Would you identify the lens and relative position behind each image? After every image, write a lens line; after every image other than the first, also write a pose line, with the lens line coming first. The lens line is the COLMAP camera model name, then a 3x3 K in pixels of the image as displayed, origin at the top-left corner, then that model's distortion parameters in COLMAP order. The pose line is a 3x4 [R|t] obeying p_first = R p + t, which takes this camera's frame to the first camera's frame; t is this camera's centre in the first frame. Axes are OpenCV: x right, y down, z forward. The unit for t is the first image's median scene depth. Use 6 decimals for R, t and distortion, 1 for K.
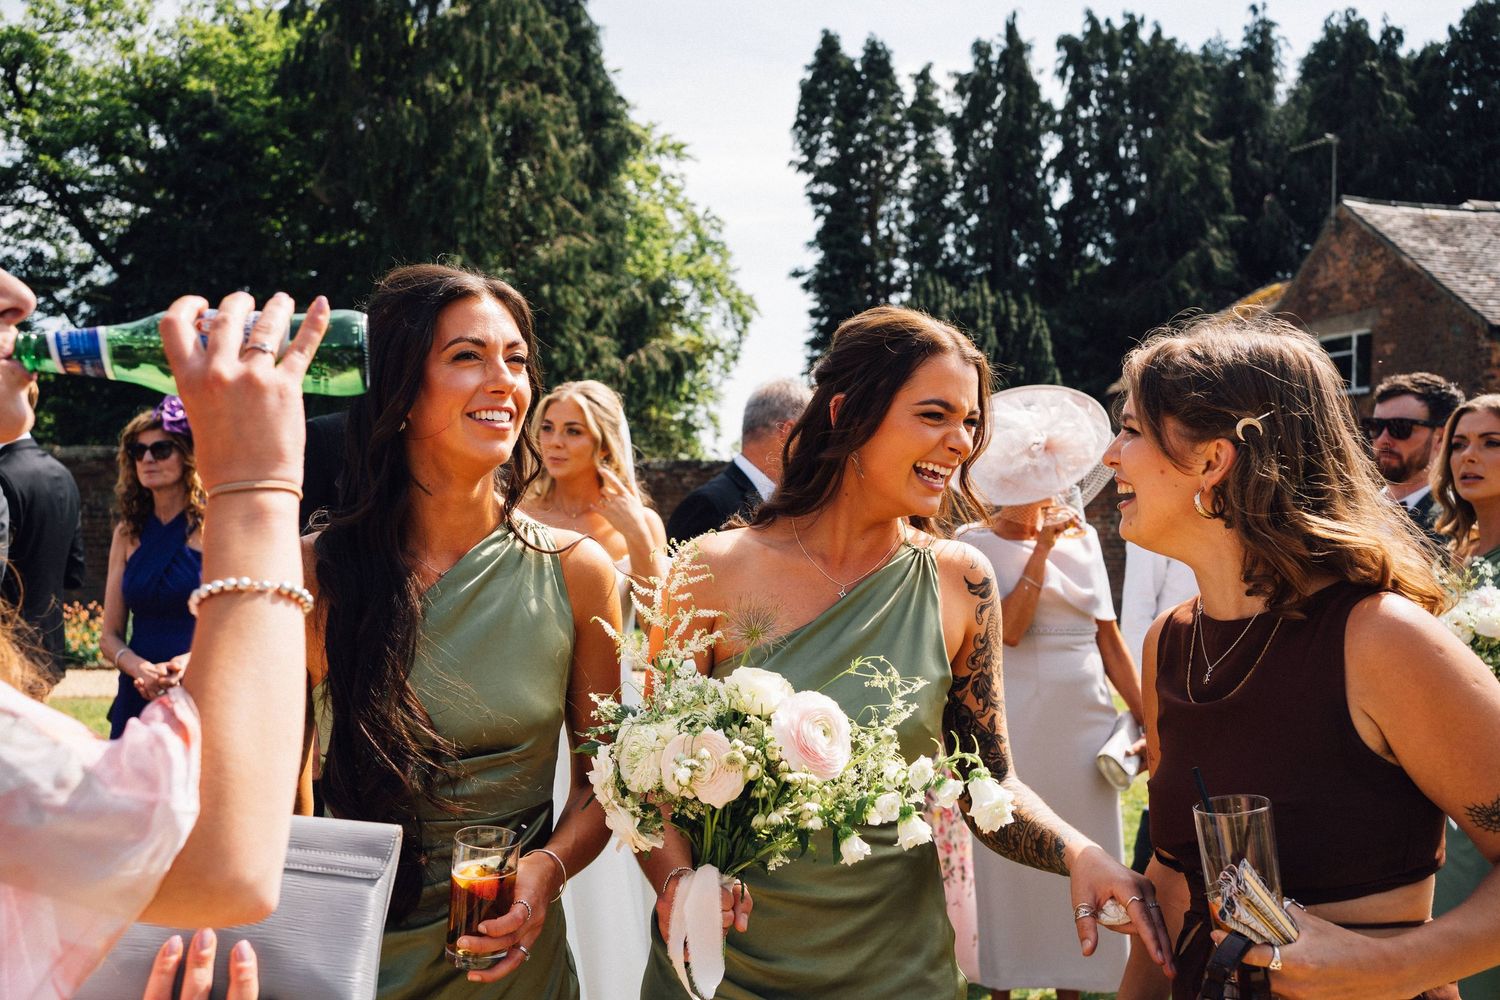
lens RADIAL K [[1507.1, 0, 731.0], [0, 1507.1, 483.1], [0, 0, 1]] dist [-0.015569, 0.128349]
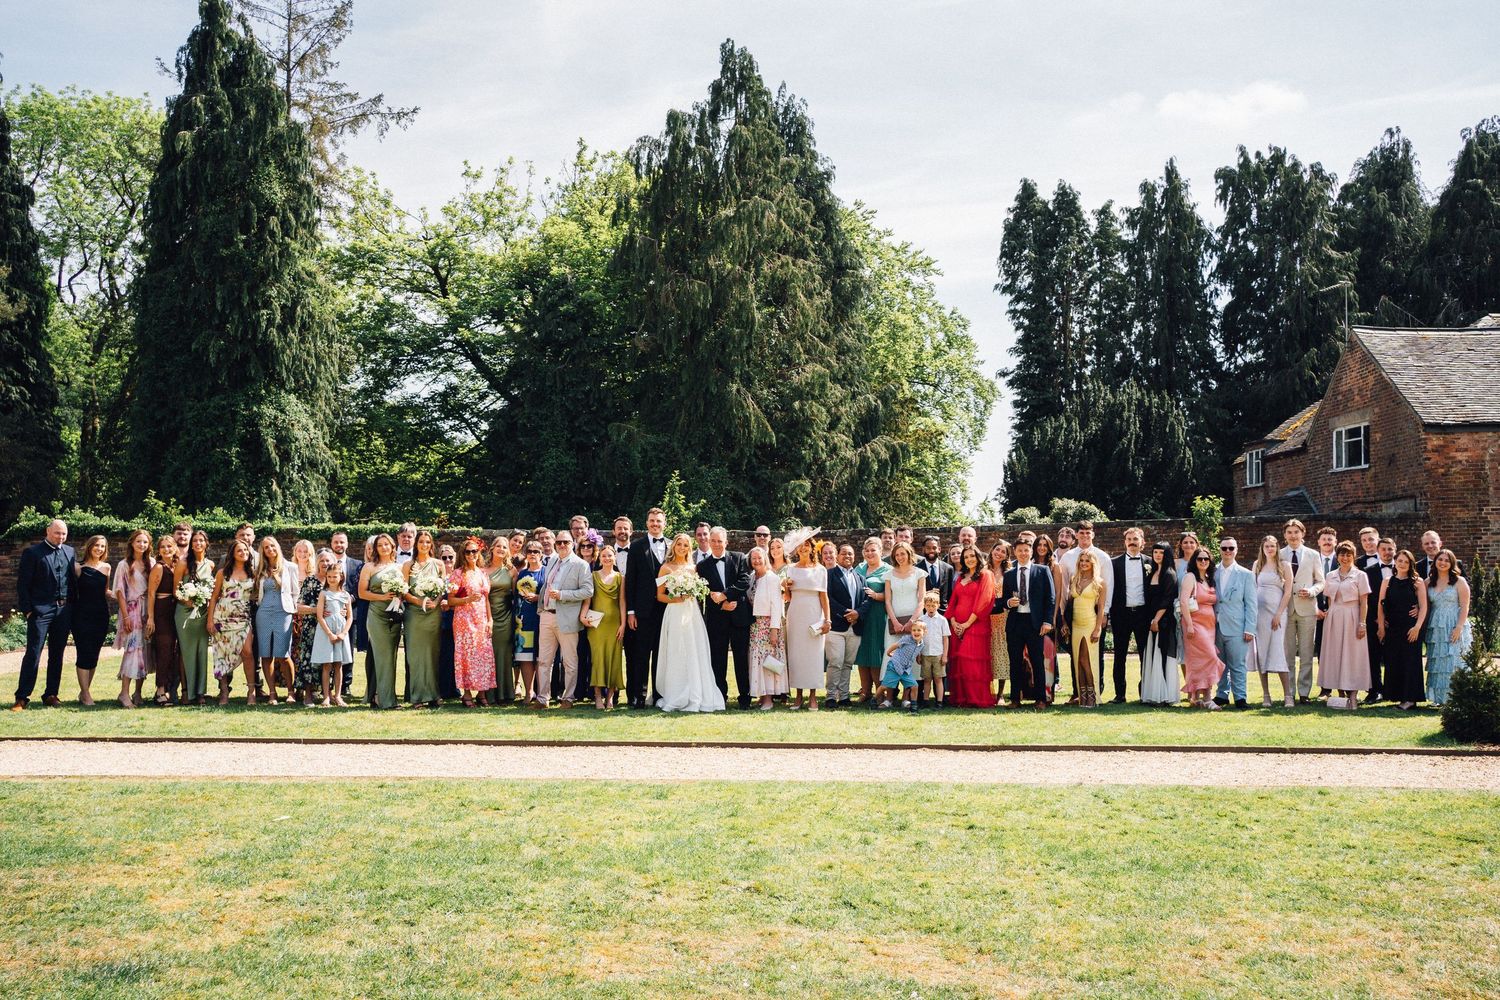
lens RADIAL K [[1507.1, 0, 731.0], [0, 1507.1, 483.1], [0, 0, 1]] dist [-0.015569, 0.128349]
pose [[0.976078, -0.027529, -0.215670, 0.091525], [0.020196, 0.999143, -0.036134, -0.004918], [0.216480, 0.030914, 0.975797, -0.292581]]
